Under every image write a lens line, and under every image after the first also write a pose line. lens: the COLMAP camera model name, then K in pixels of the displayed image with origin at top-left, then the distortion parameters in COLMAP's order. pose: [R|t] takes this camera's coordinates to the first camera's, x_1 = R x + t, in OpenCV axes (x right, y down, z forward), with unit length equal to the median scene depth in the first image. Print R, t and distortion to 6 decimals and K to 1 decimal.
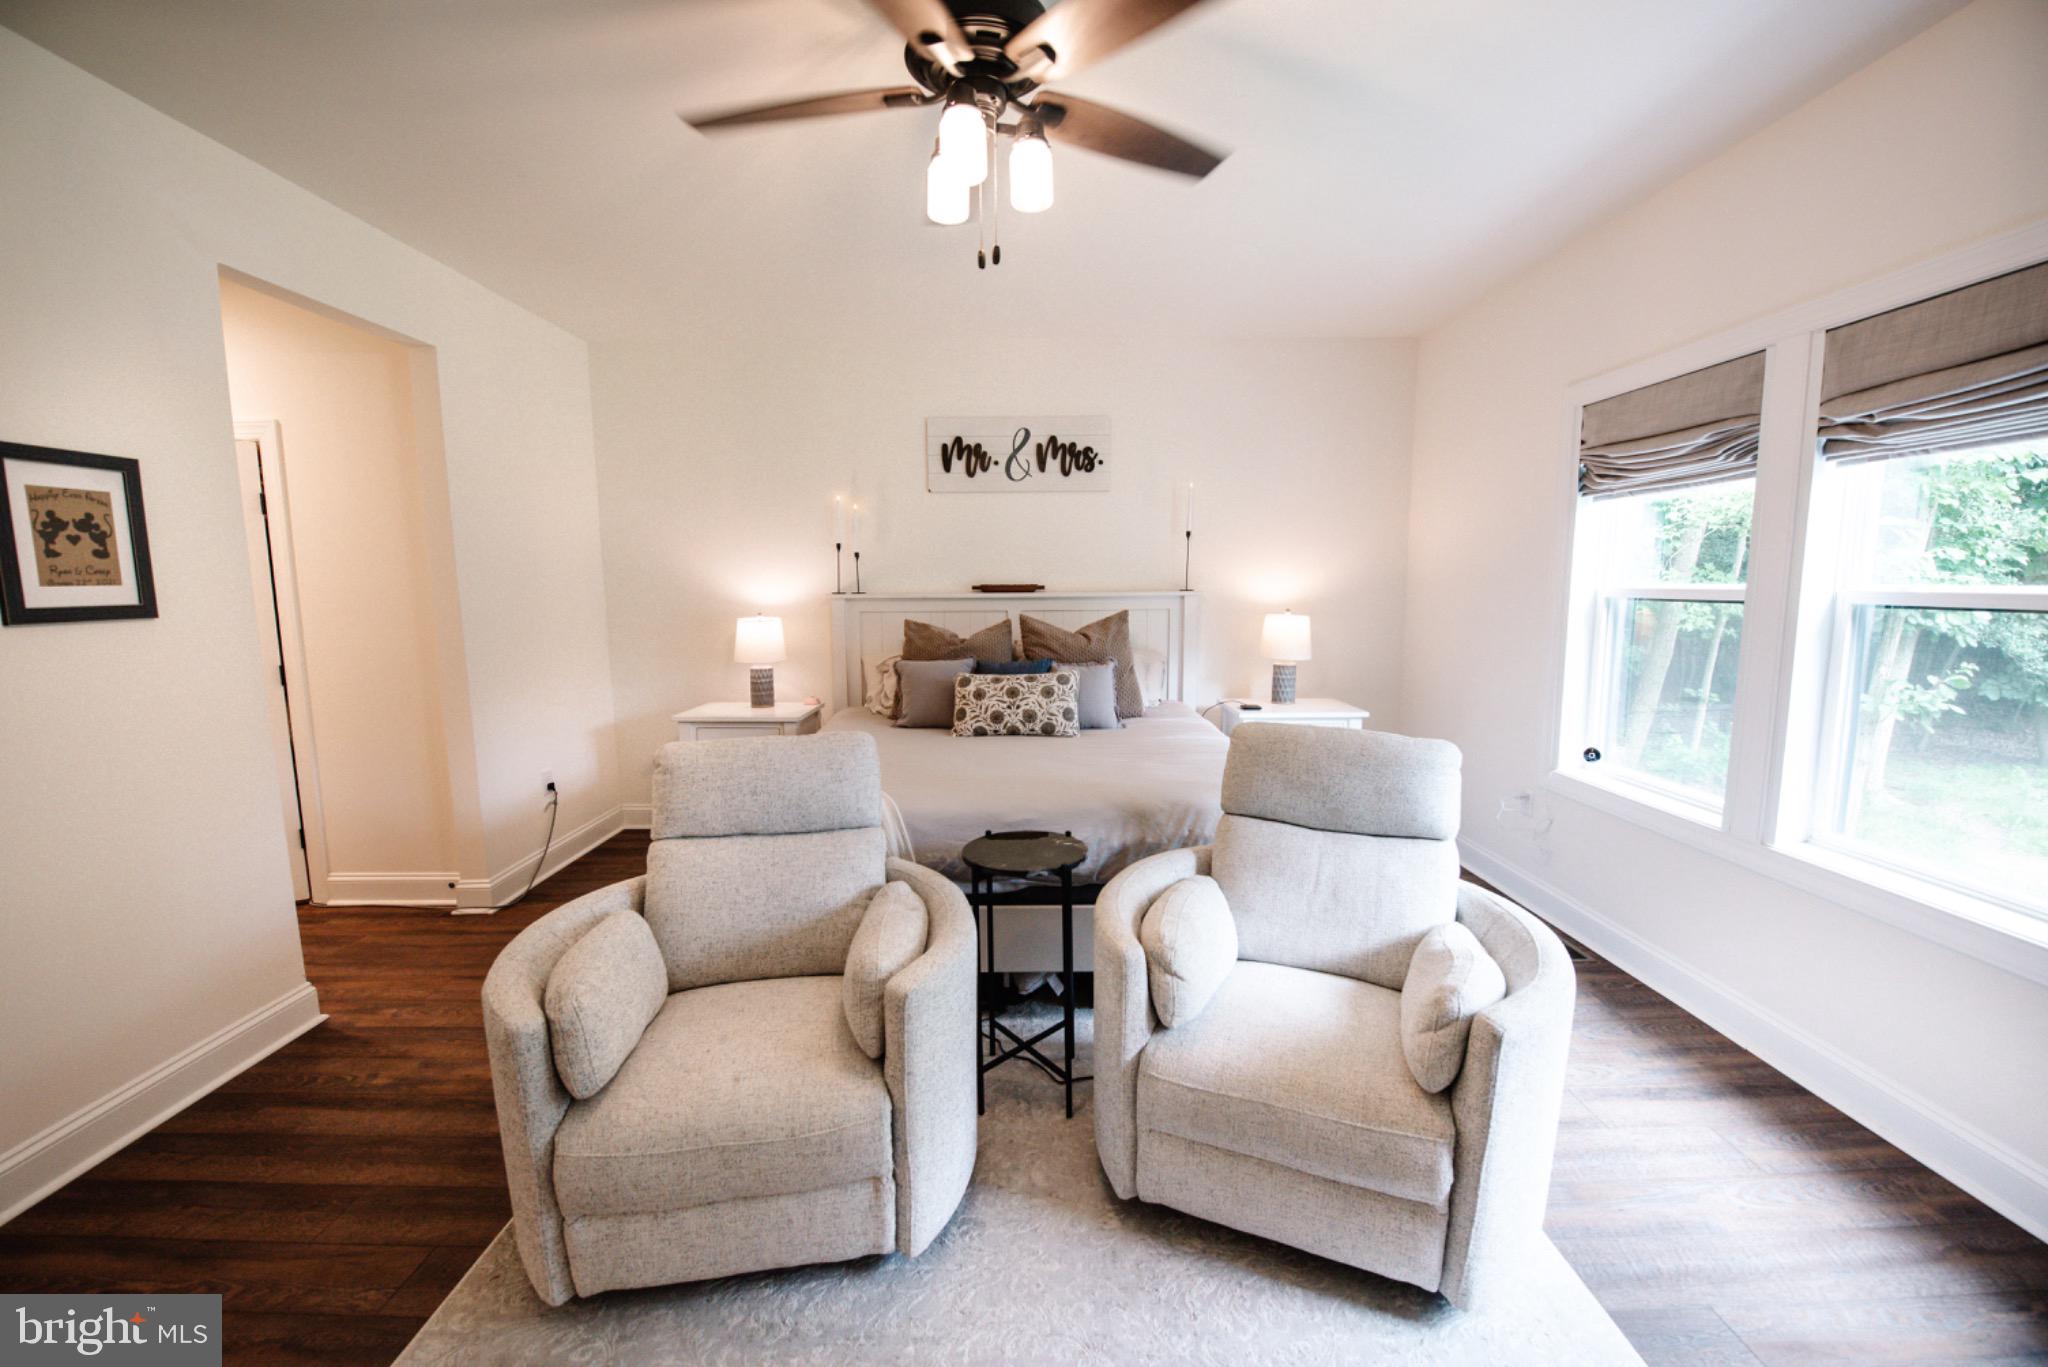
lens RADIAL K [[815.3, 0, 1029.6], [0, 815.3, 681.1], [0, 0, 1]] dist [-0.014160, -0.002326]
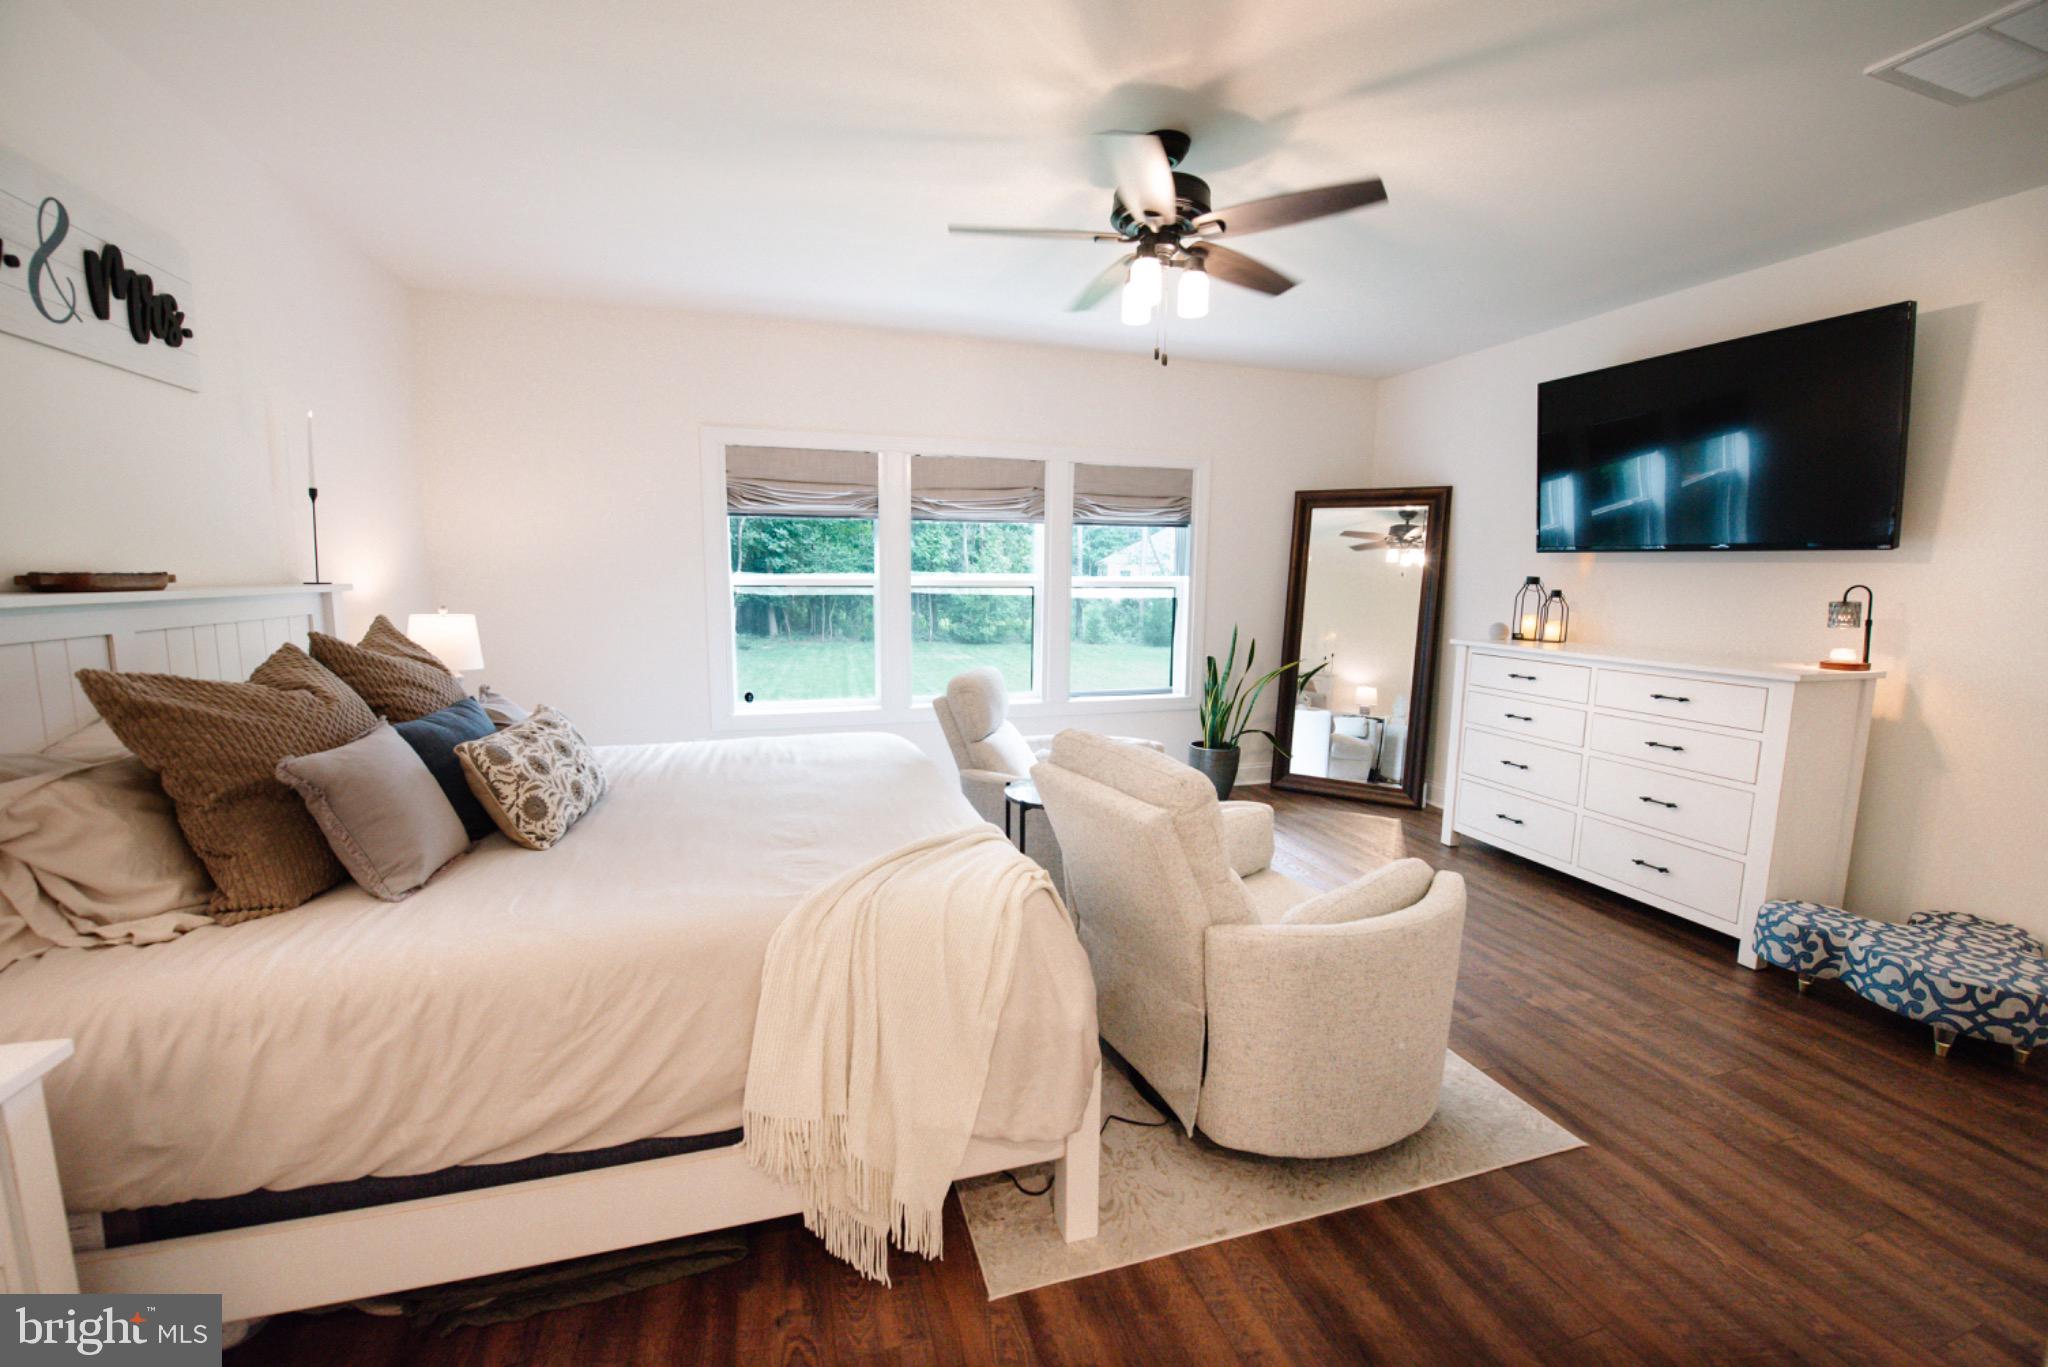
lens RADIAL K [[815.3, 0, 1025.7], [0, 815.3, 683.6], [0, 0, 1]] dist [-0.014160, -0.002326]
pose [[-0.286041, -0.122934, 0.950299, -0.564811], [0.110530, 0.980883, 0.160160, -0.075448], [-0.951821, 0.150849, -0.266985, 0.667783]]
